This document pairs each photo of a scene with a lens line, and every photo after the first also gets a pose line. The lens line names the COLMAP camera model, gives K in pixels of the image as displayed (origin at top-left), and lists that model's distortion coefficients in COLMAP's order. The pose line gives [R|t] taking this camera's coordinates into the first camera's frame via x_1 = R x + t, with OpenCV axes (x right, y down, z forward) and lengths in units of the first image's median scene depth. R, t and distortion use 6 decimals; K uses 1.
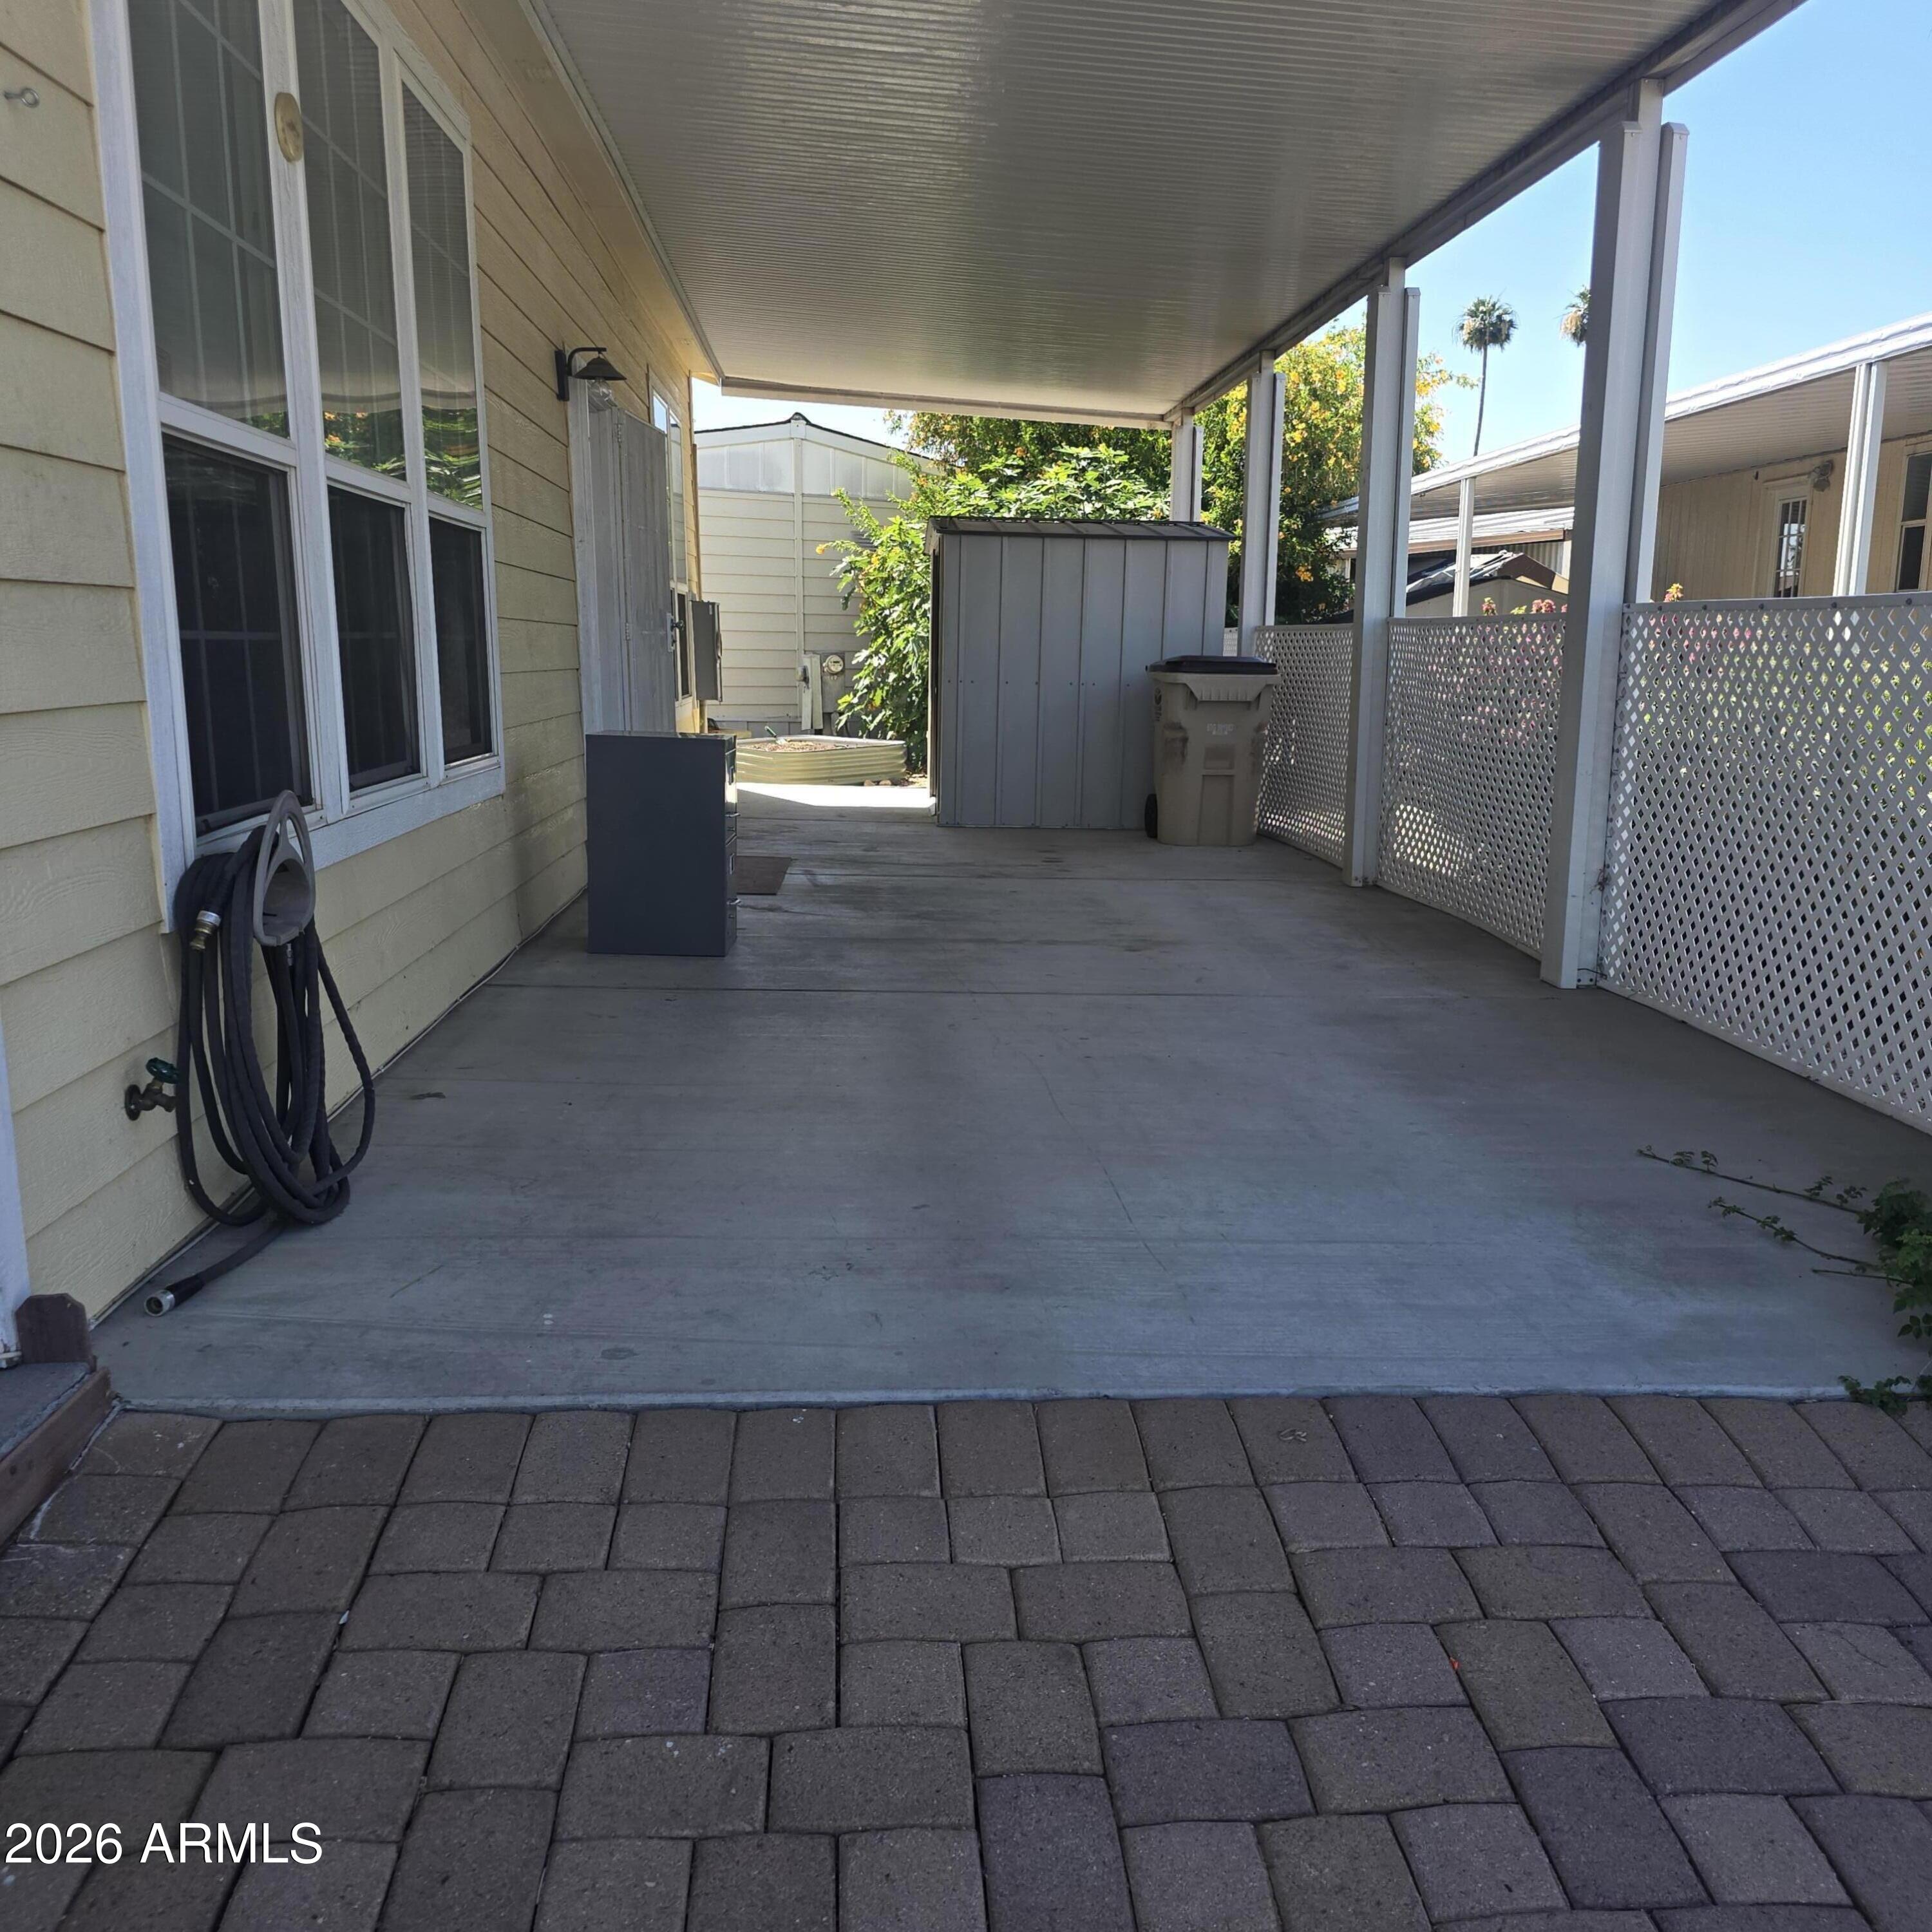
lens RADIAL K [[1725.8, 0, 1010.0], [0, 1725.8, 982.4], [0, 0, 1]] dist [0.112975, -0.170263]
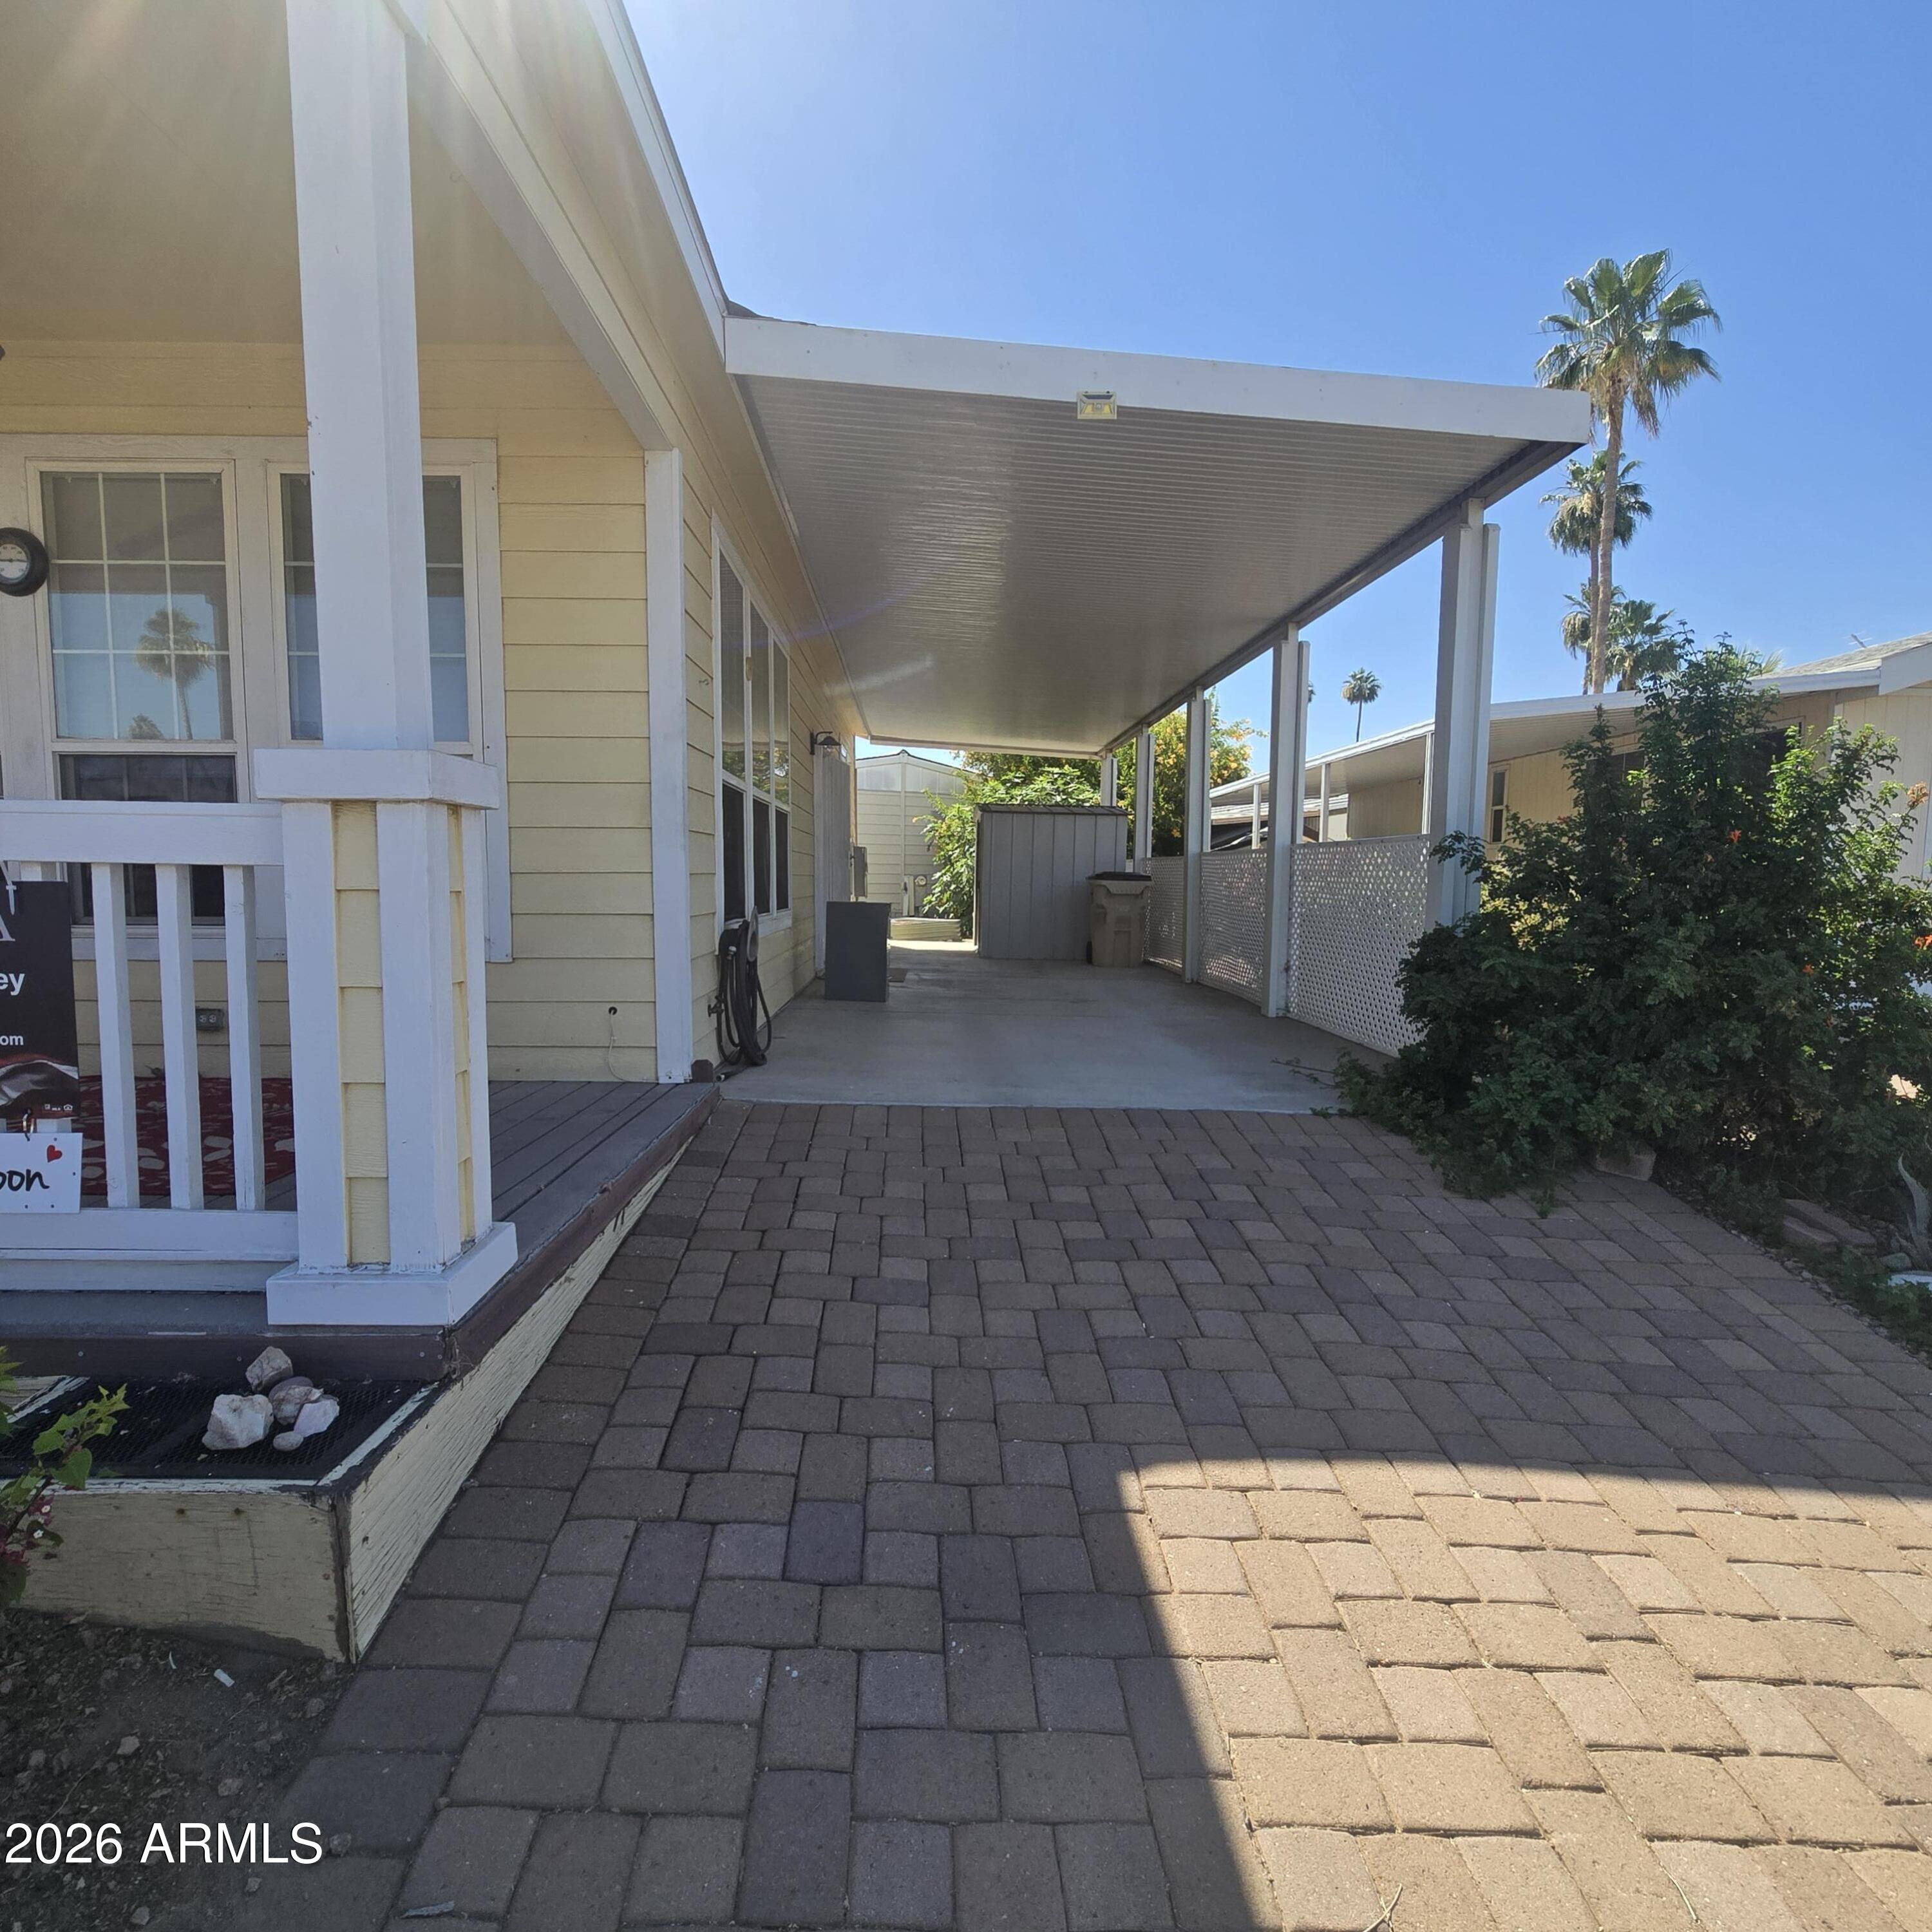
lens RADIAL K [[1062.3, 0, 969.1], [0, 1062.3, 979.4], [0, 0, 1]] dist [0.000717, -0.002942]
pose [[0.998999, 0.004387, -0.044510, 0.000253], [-0.008618, 0.995411, -0.095303, 0.047764], [0.043888, 0.095592, 0.994453, -0.189566]]
